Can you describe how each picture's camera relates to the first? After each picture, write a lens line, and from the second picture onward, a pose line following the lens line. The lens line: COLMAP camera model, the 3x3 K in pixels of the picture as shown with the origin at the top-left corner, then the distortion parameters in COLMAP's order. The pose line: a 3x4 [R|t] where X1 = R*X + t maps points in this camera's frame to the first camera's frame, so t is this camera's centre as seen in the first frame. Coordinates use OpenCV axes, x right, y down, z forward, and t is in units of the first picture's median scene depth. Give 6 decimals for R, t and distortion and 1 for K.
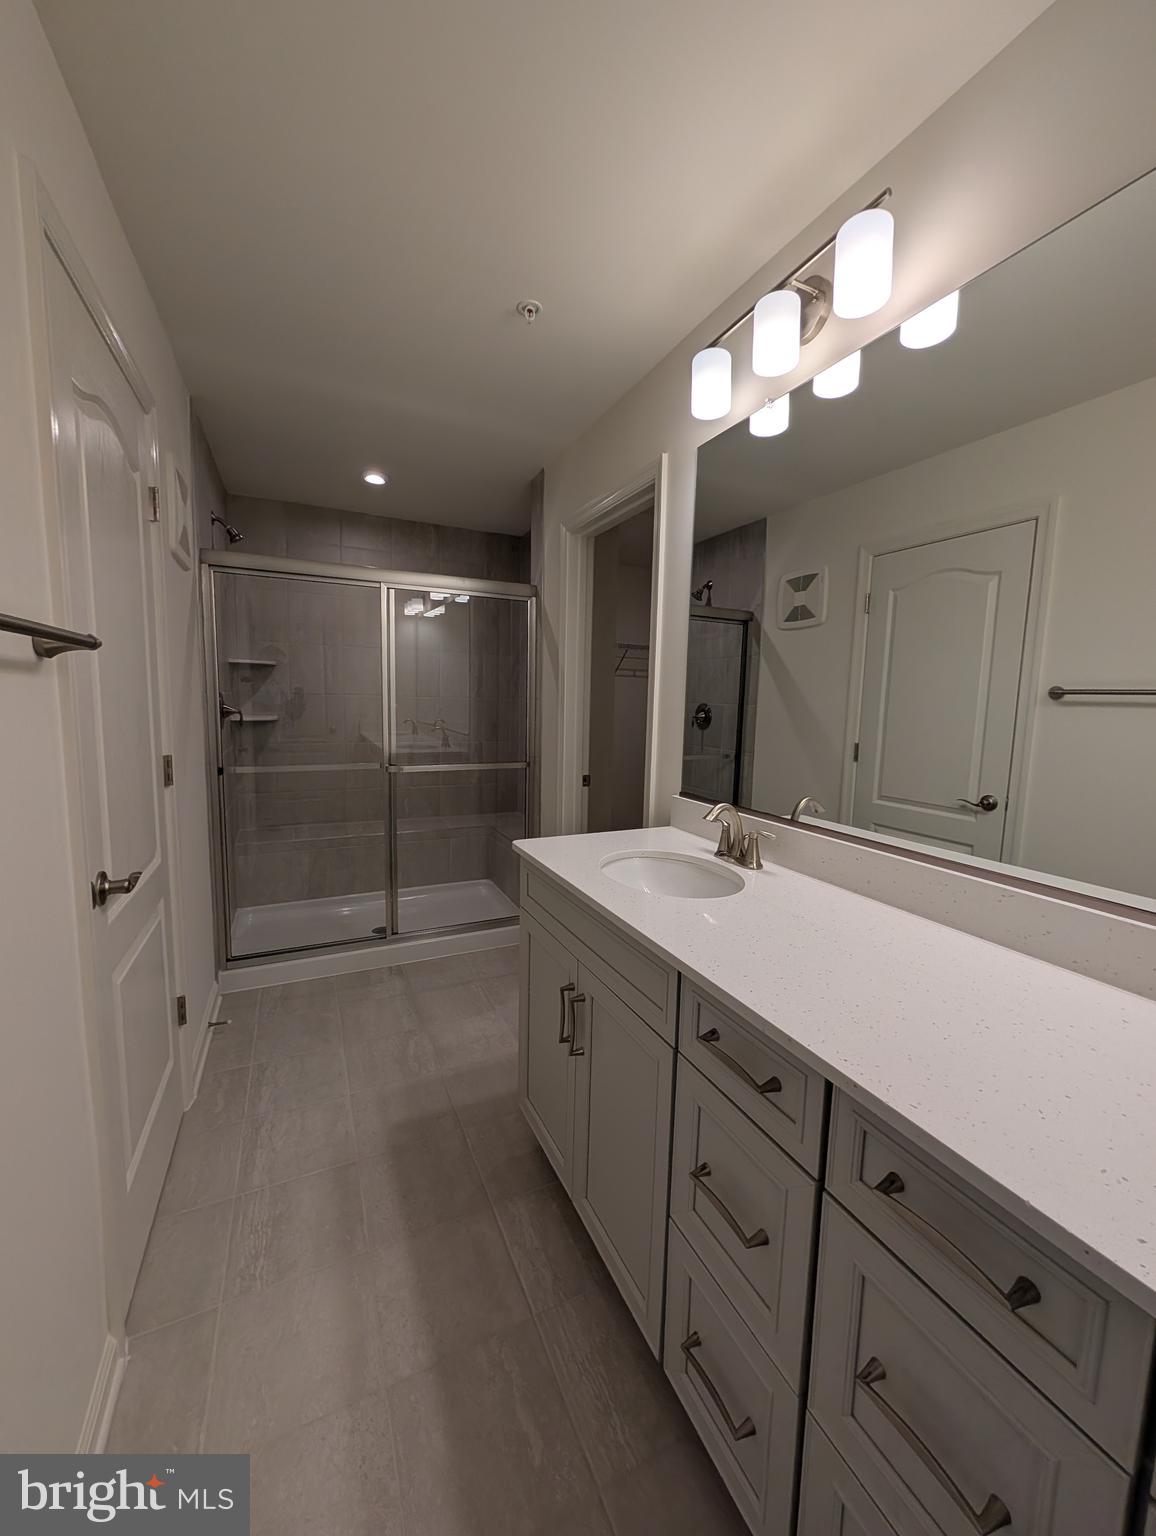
lens RADIAL K [[583.5, 0, 570.4], [0, 583.5, 774.9], [0, 0, 1]] dist [-0.007057, 0.000771]
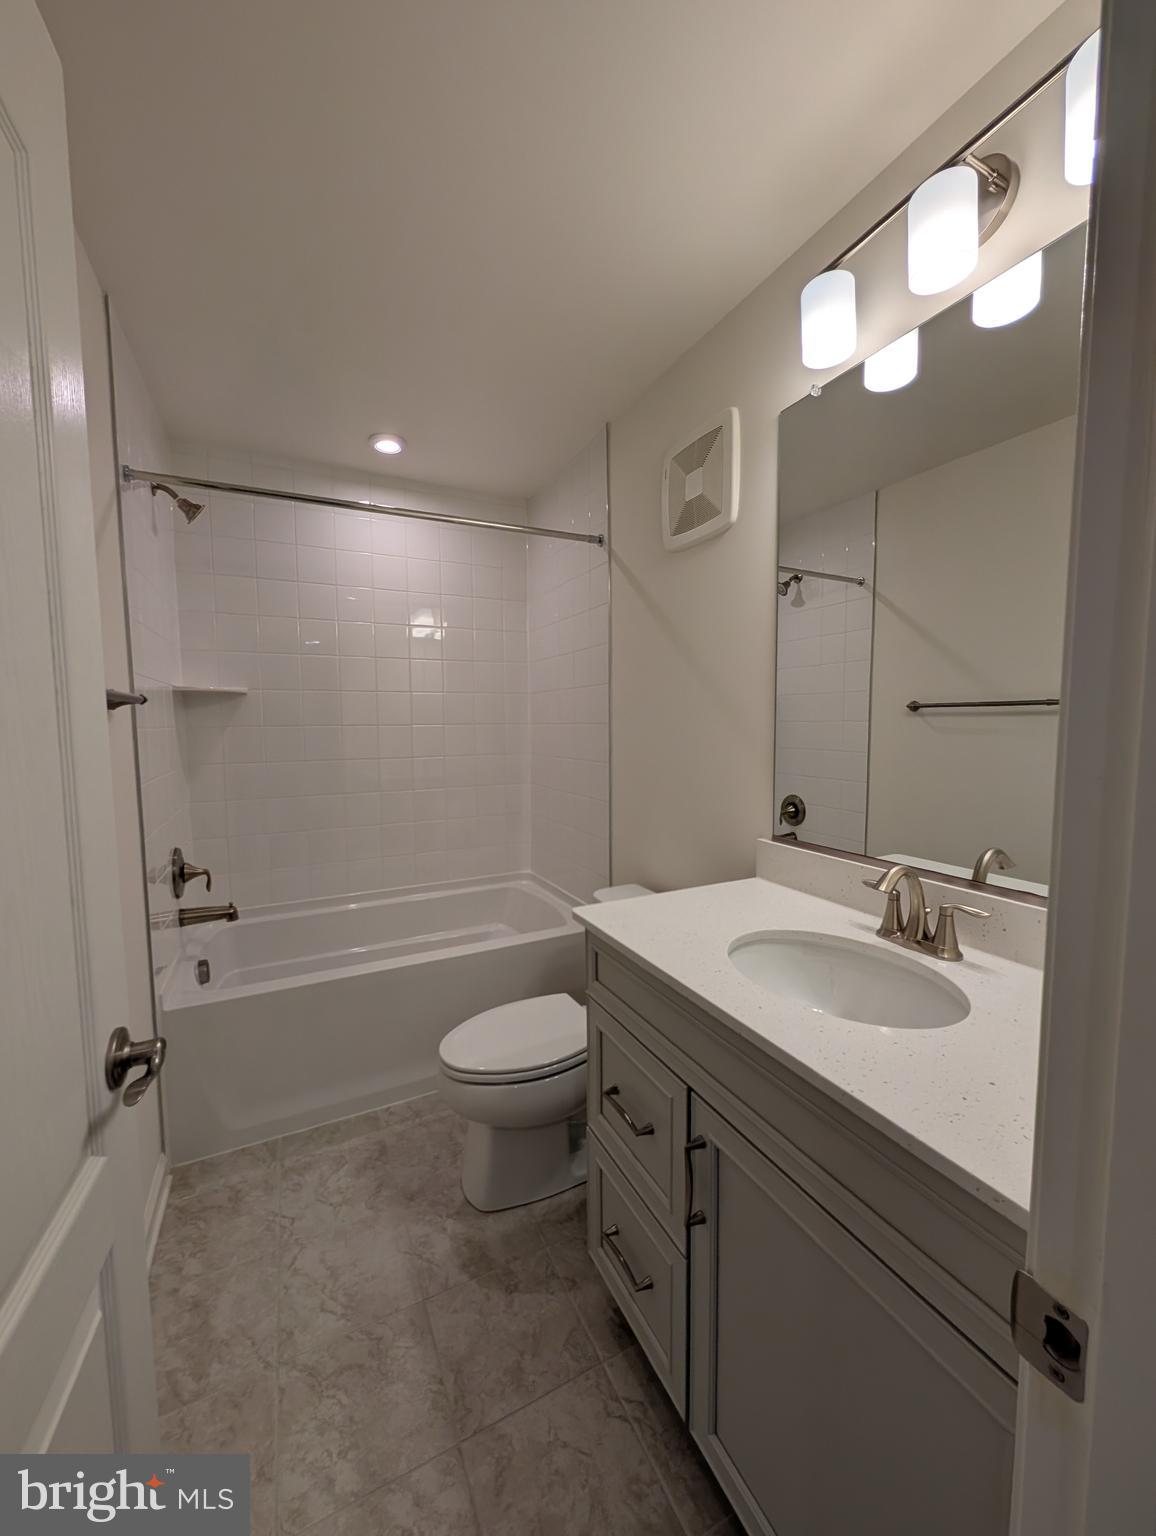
lens RADIAL K [[583.5, 0, 581.3], [0, 583.5, 762.7], [0, 0, 1]] dist [-0.007057, 0.000771]
pose [[0.998980, -0.032887, 0.030943, -0.114376], [0.034539, 0.997919, -0.054452, -0.041501], [-0.029088, 0.055465, 0.998037, 0.232947]]
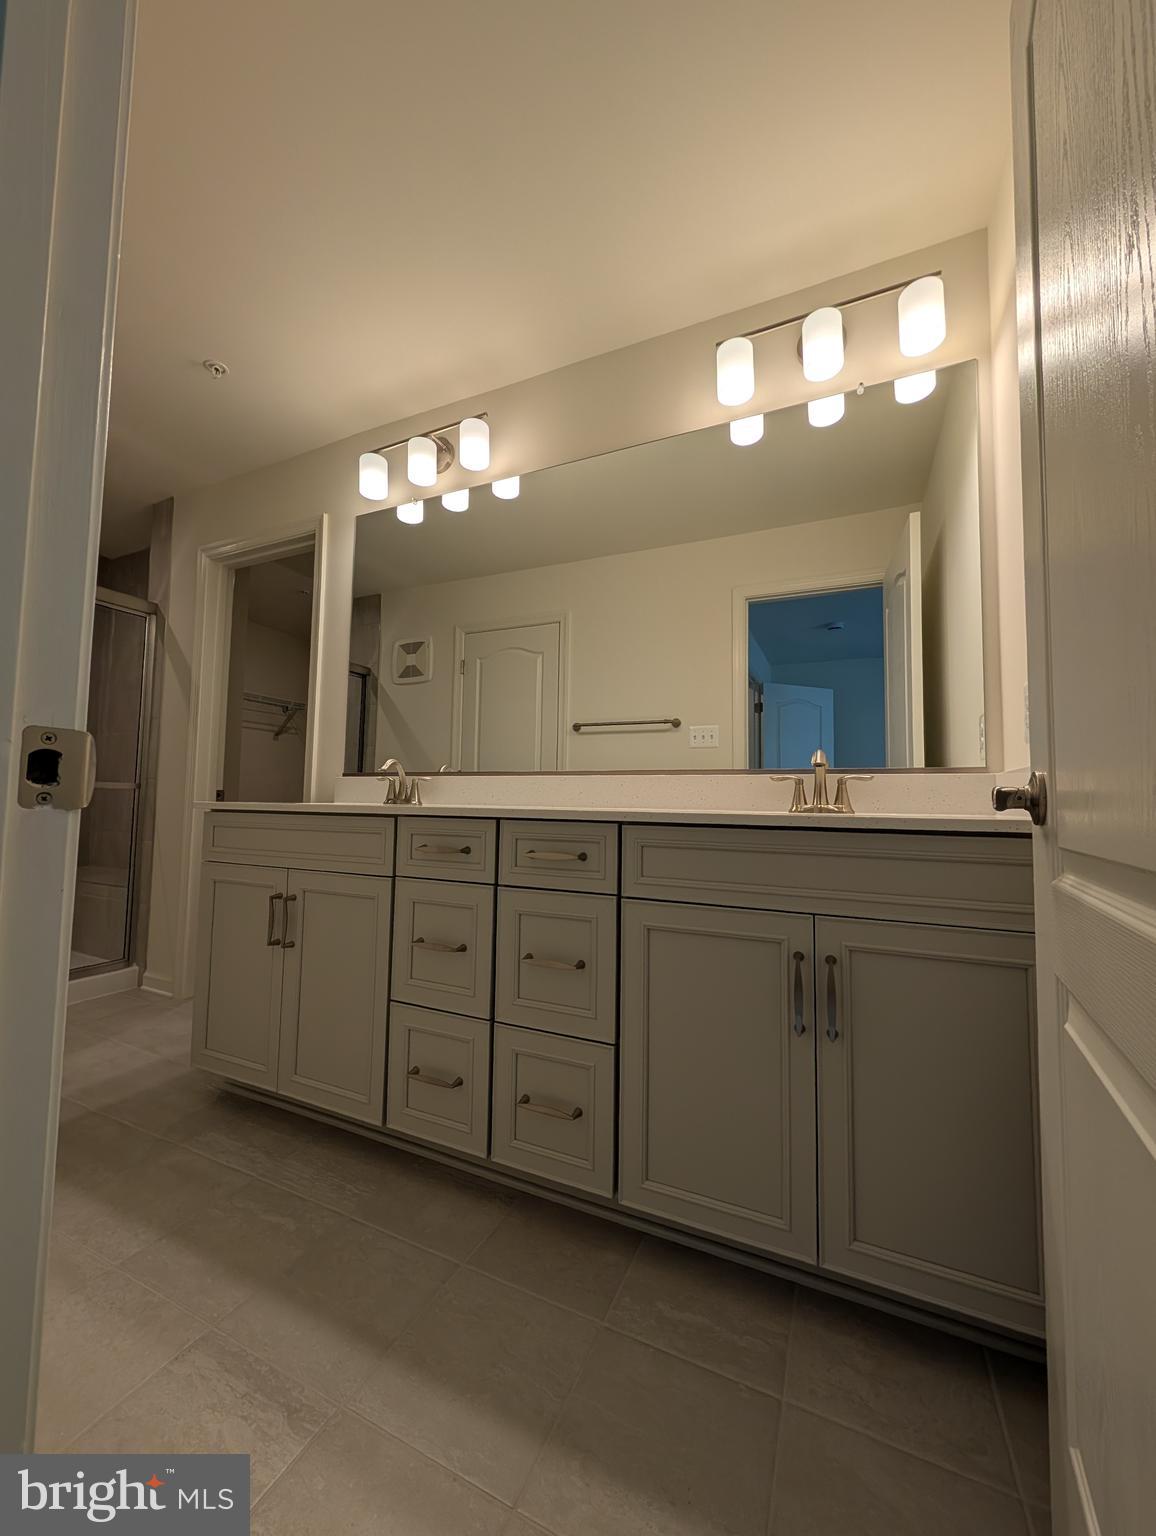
lens RADIAL K [[583.5, 0, 574.3], [0, 583.5, 761.2], [0, 0, 1]] dist [-0.007057, 0.000771]
pose [[0.774398, 0.039386, 0.631472, -0.216129], [0.069965, 0.986609, -0.147336, 0.225999], [-0.628819, 0.158278, 0.761272, -0.247389]]
